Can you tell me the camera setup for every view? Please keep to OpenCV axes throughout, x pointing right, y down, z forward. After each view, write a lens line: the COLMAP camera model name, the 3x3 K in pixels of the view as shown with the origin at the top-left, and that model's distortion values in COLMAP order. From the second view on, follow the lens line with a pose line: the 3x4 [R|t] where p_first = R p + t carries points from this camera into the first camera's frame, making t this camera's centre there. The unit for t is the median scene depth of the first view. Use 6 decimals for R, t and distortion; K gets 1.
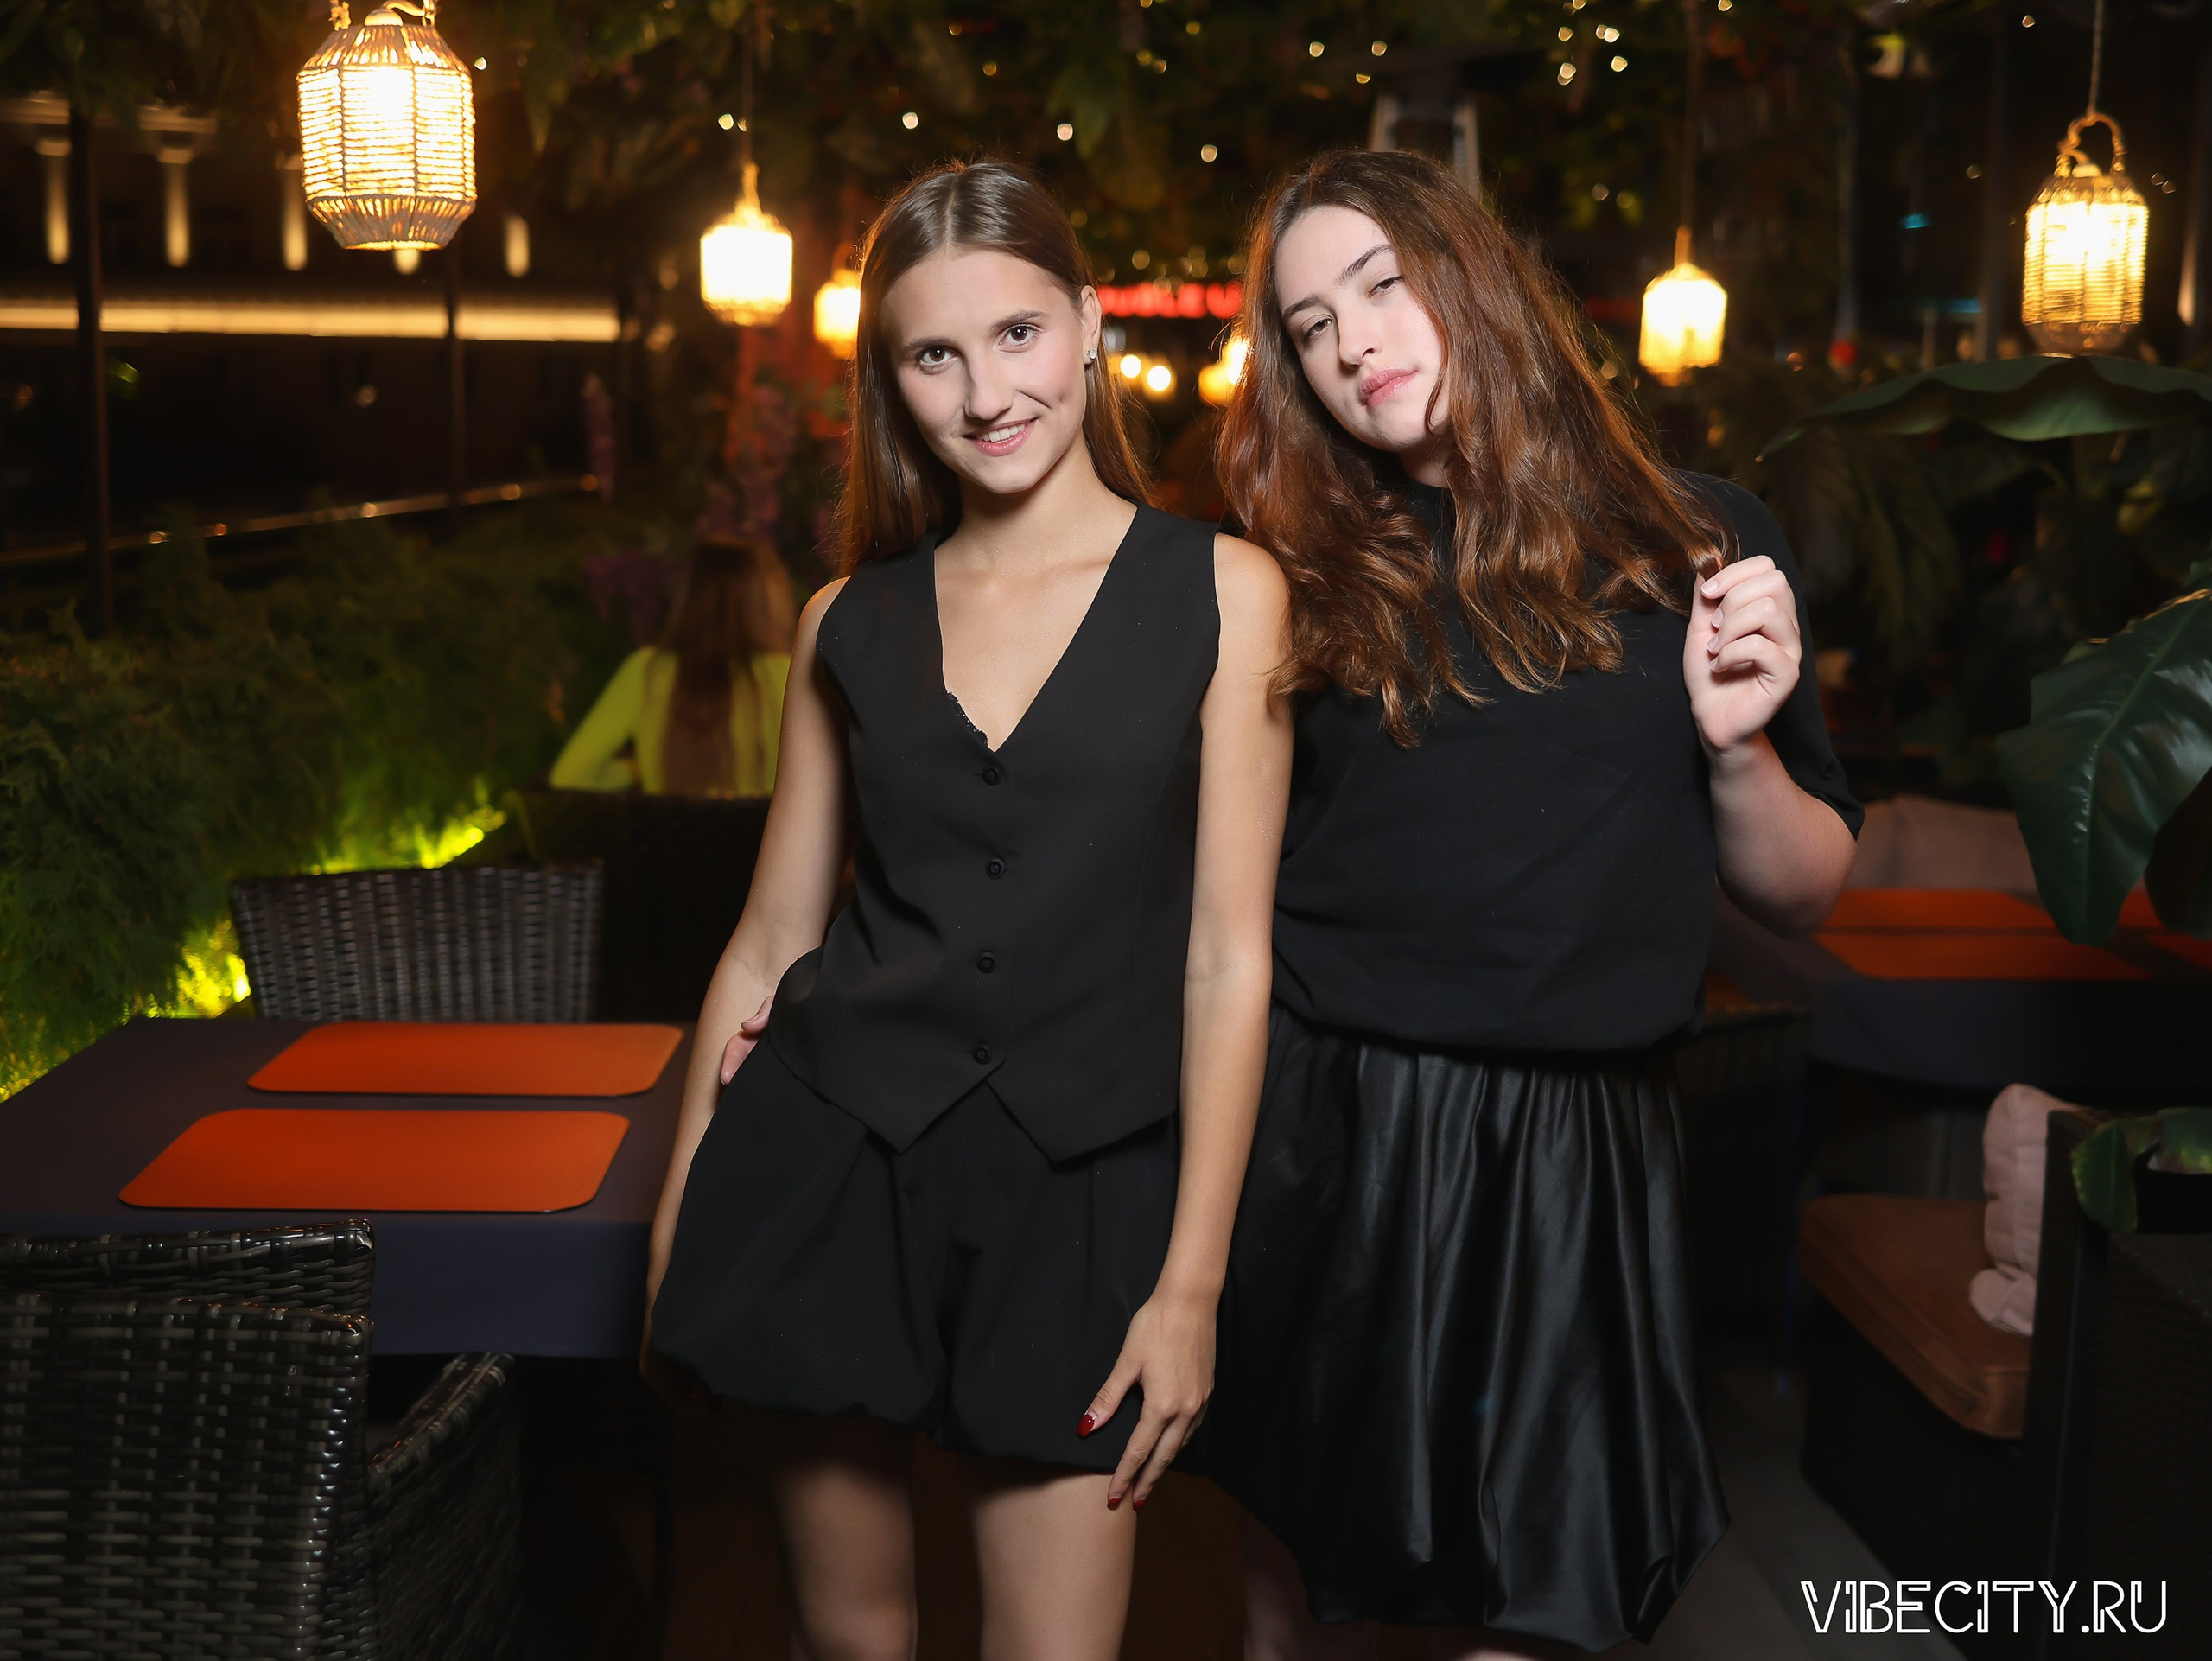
lens RADIAL K [[2541.1, 0, 1109.2], [0, 2541.1, 824.7], [0, 0, 1]] dist [-0.069776, 0.049330]
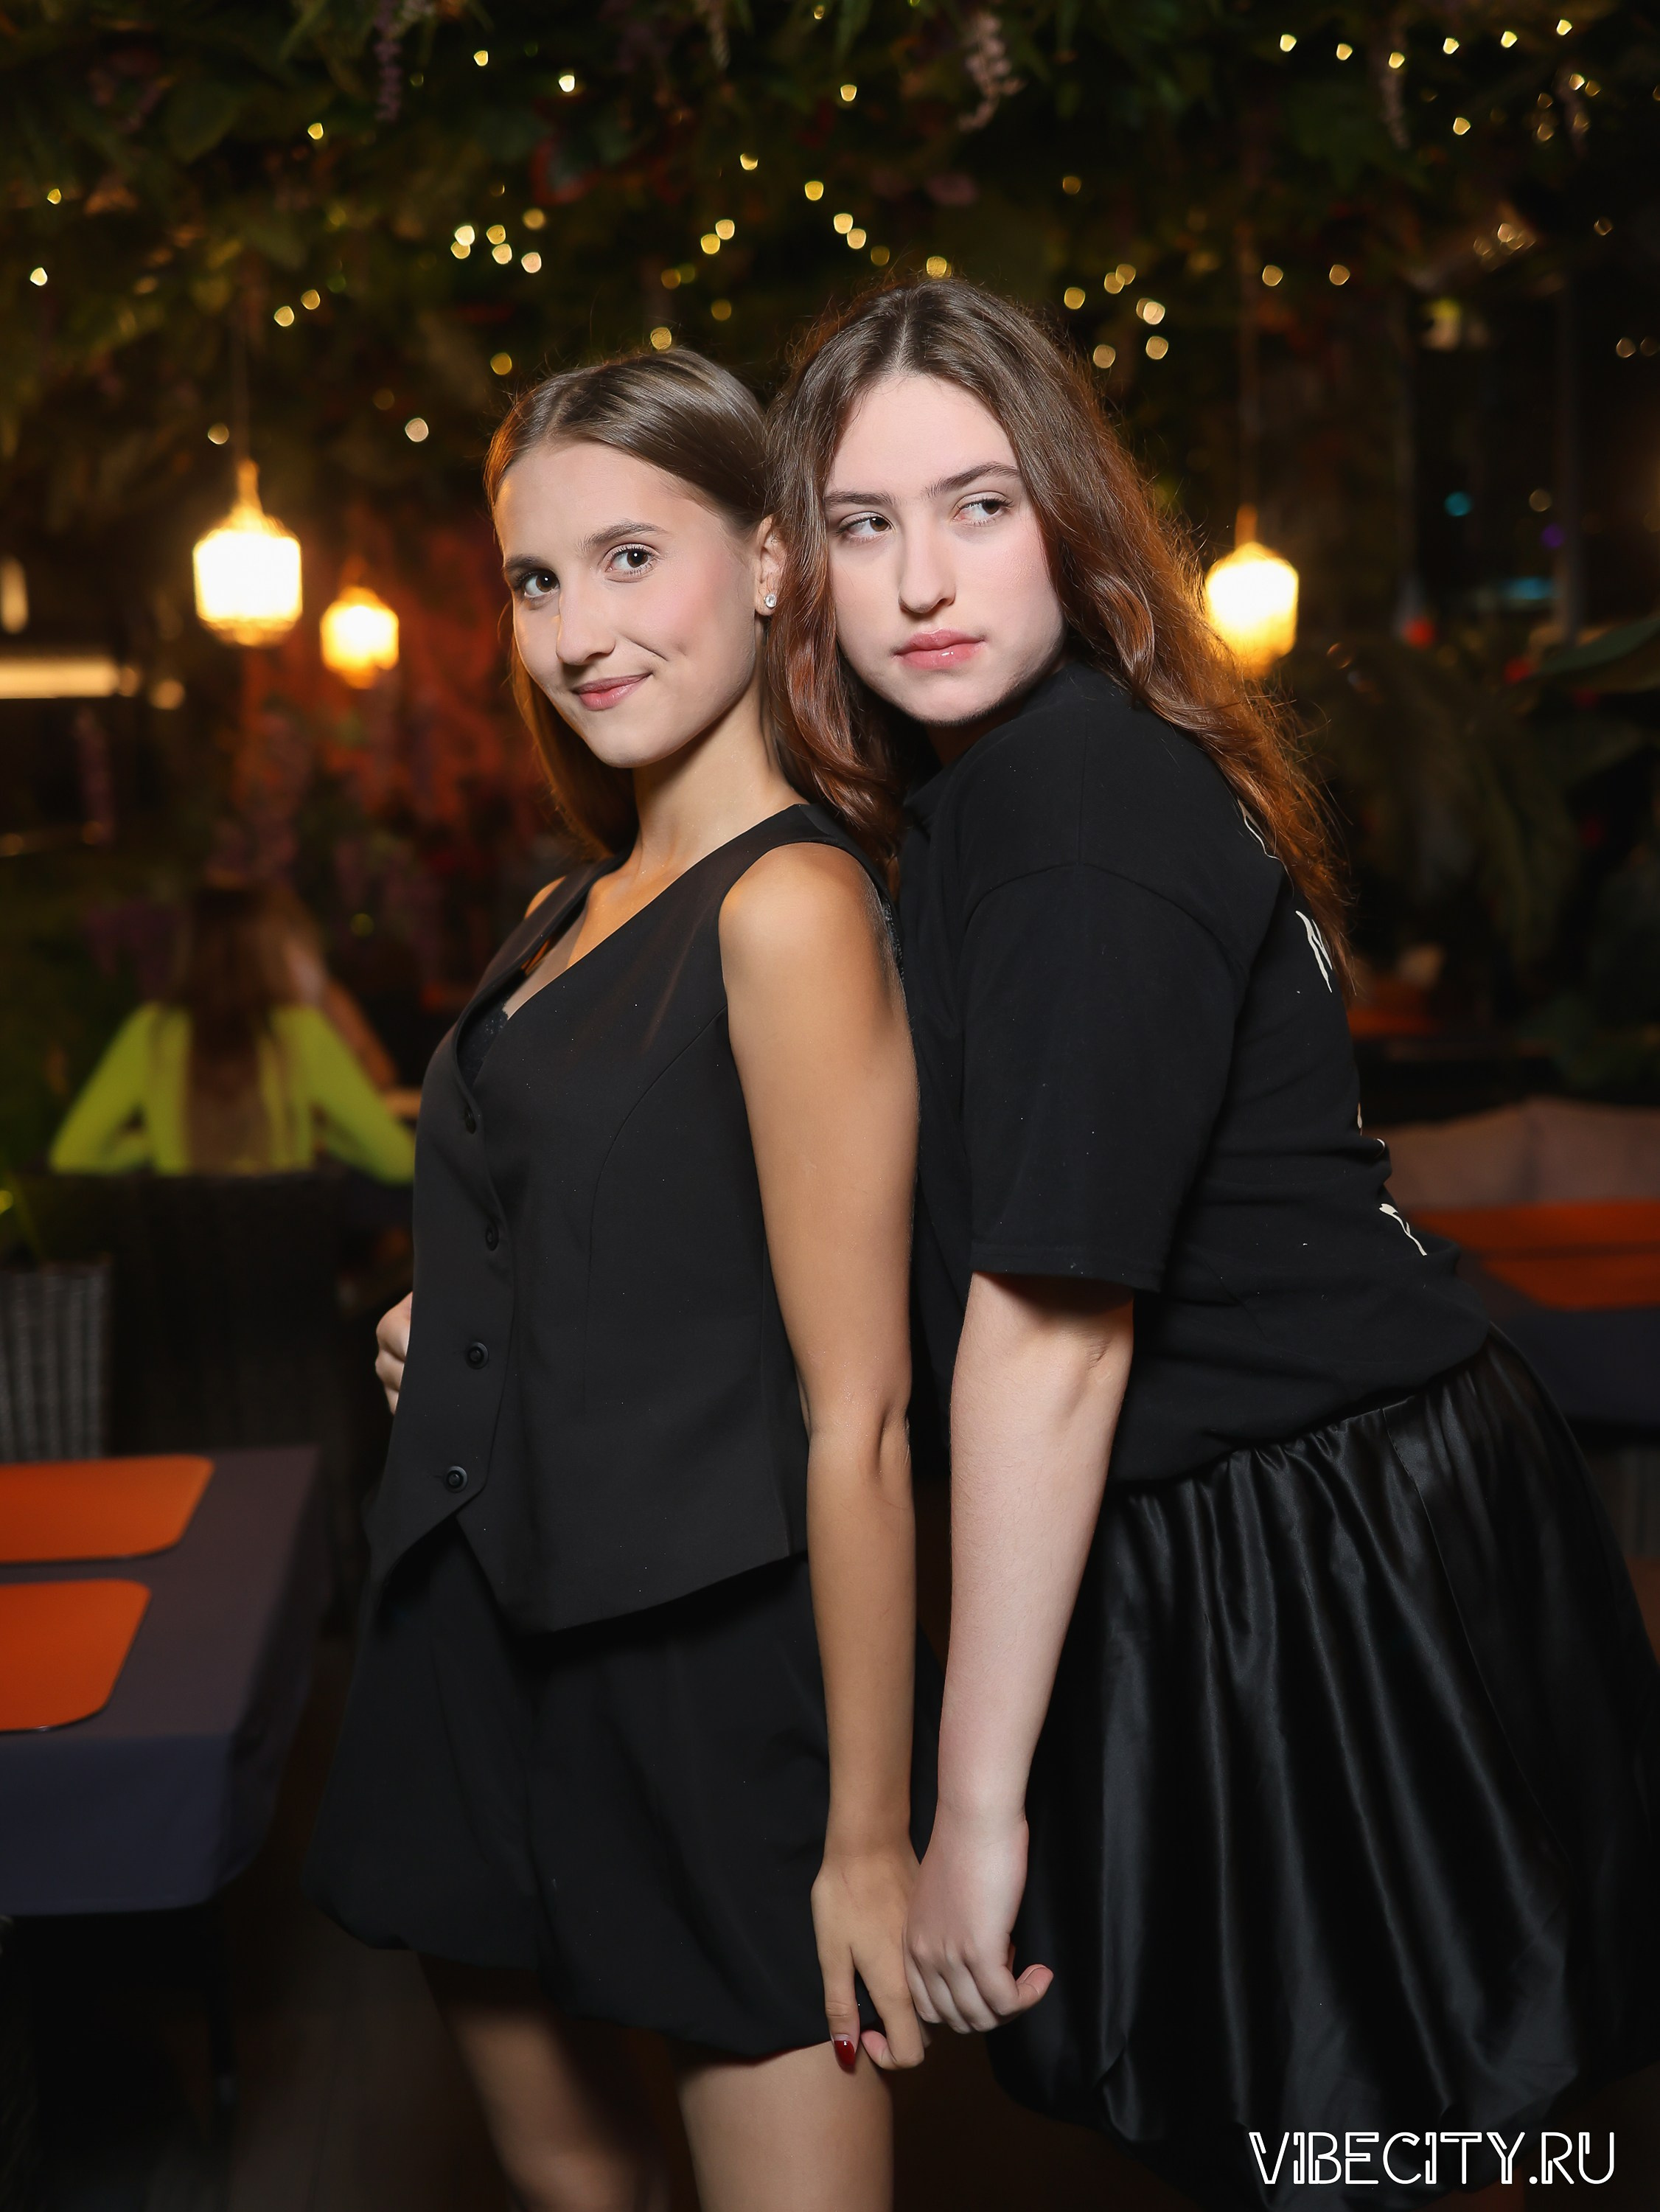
lens RADIAL K [[2538.3, 0, 806.6], [0, 2538.3, 1111.2], [0, 0, 1]] dist [-0.060187, -0.016046]
pose [[0.996598, -0.050573, 0.065071, -0.022345], [0.051659, 0.998551, -0.015109, -0.012080], [-0.064212, 0.018419, 0.997766, 0.162368]]
